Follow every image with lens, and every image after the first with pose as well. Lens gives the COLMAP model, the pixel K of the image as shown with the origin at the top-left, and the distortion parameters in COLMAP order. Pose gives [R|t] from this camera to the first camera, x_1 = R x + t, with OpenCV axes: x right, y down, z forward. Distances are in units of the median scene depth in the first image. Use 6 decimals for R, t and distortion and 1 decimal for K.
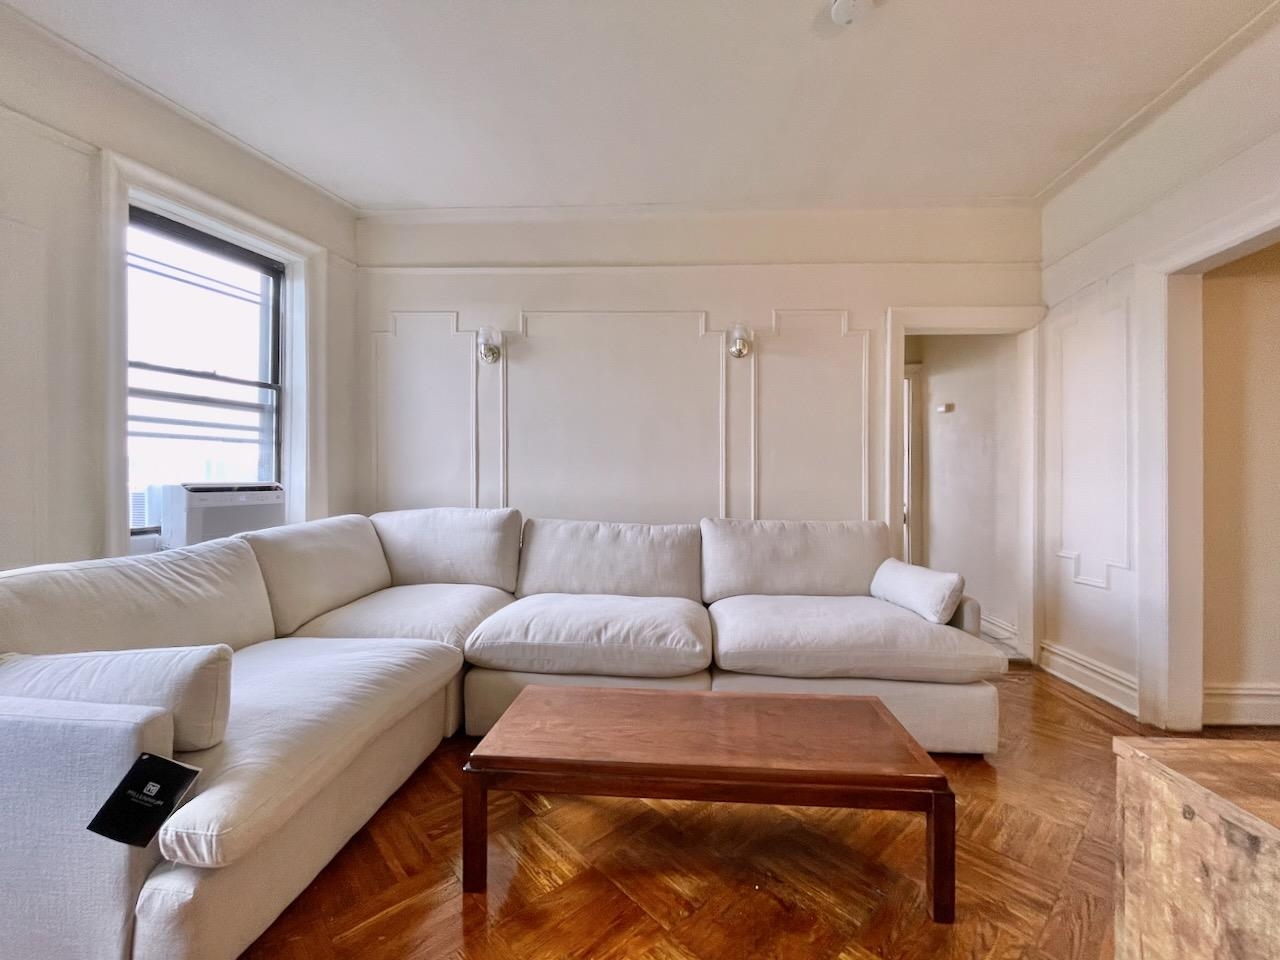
lens RADIAL K [[524.3, 0, 643.1], [0, 524.3, 477.8], [0, 0, 1]] dist [-0.000681, -0.000067]
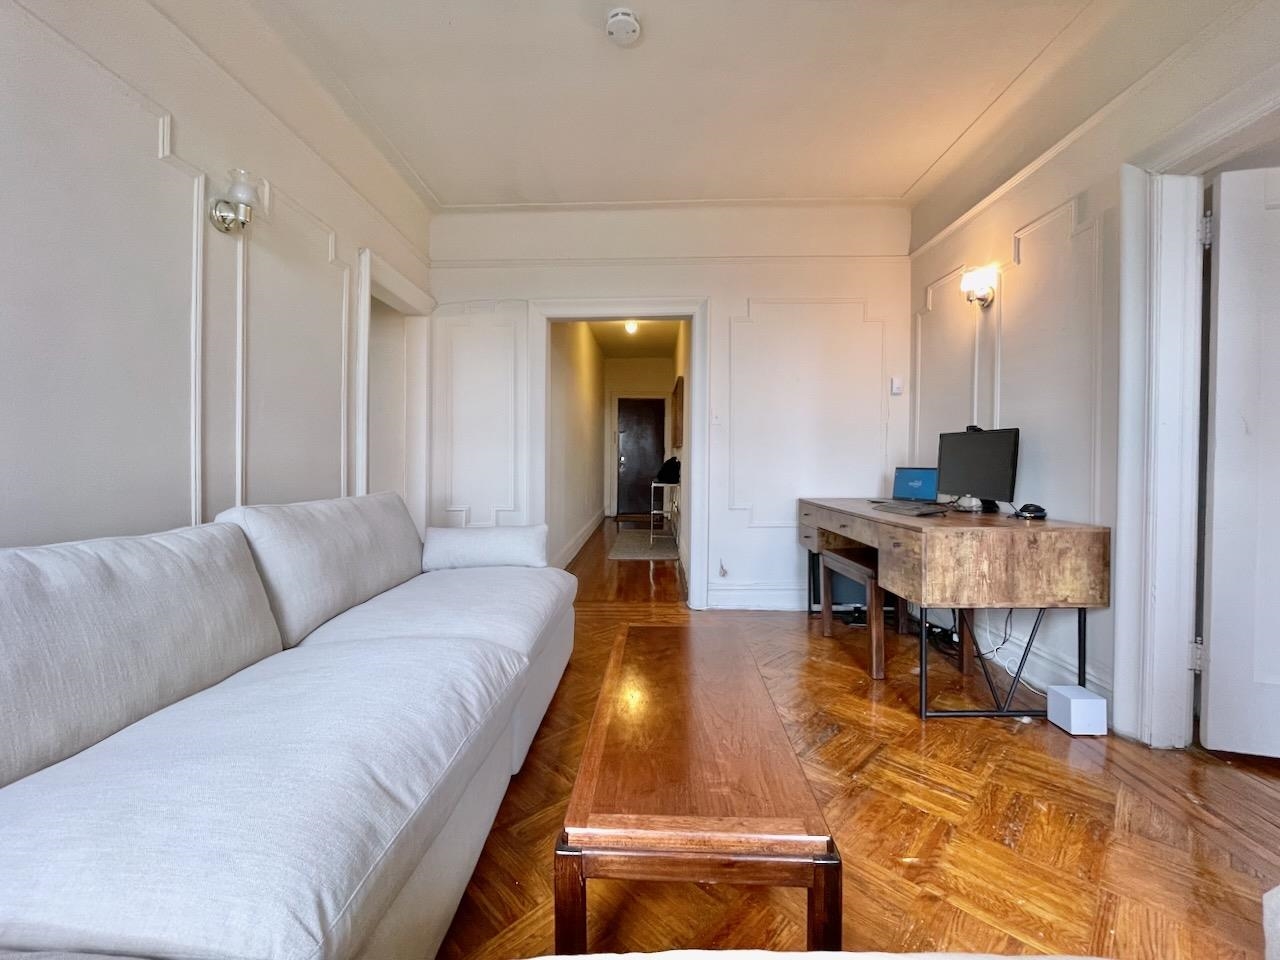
lens RADIAL K [[531.4, 0, 643.5], [0, 531.4, 466.1], [0, 0, 1]] dist [-0.000531, -0.000323]
pose [[-0.042517, -0.017885, 0.998936, -0.507952], [-0.008319, 0.999811, 0.017547, 0.020330], [-0.999061, -0.007565, -0.042657, 0.651373]]
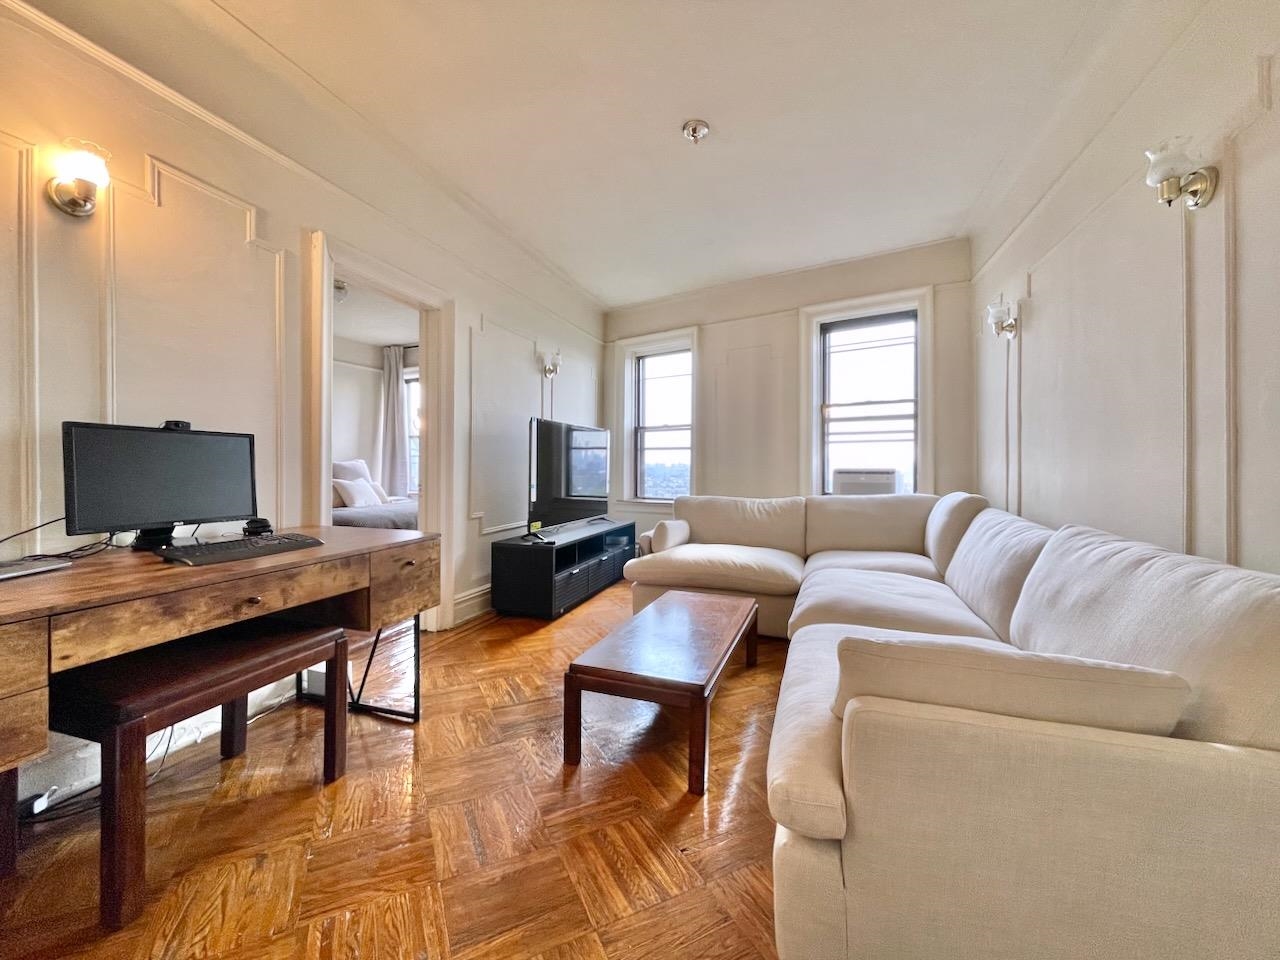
lens RADIAL K [[523.6, 0, 643.1], [0, 523.6, 469.9], [0, 0, 1]] dist [0.000124, -0.000353]
pose [[-0.259338, 0.000230, -0.965787, 0.910986], [-0.006755, 0.999975, 0.002052, 0.014332], [0.965763, 0.007056, -0.259330, 0.742274]]
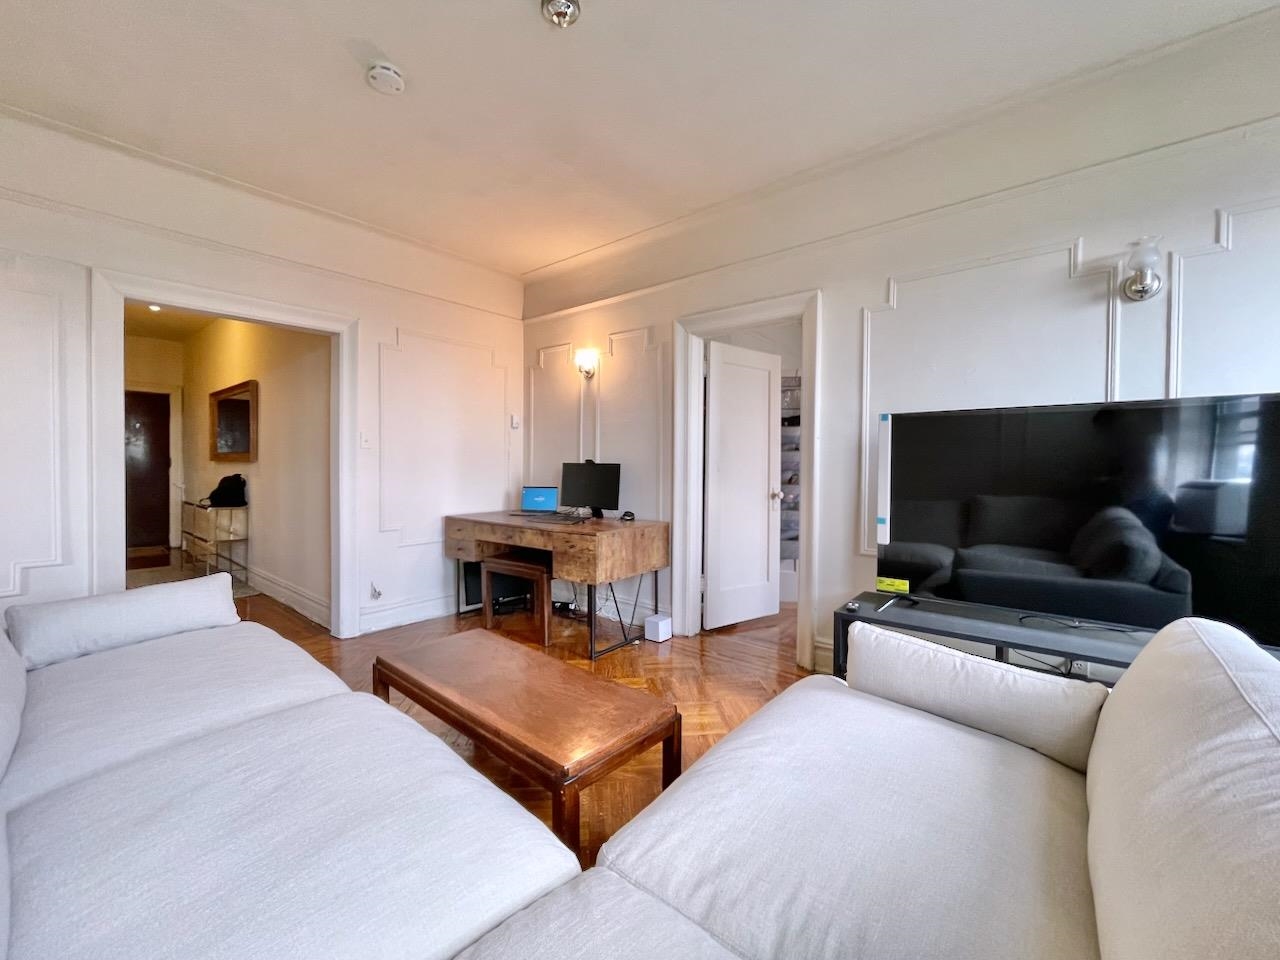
lens RADIAL K [[524.3, 0, 643.1], [0, 524.3, 477.8], [0, 0, 1]] dist [-0.000681, -0.000067]
pose [[-0.806714, -0.023745, 0.590465, -0.513789], [-0.011793, 0.999640, 0.024088, -0.027771], [-0.590824, 0.012469, -0.806704, 1.059667]]
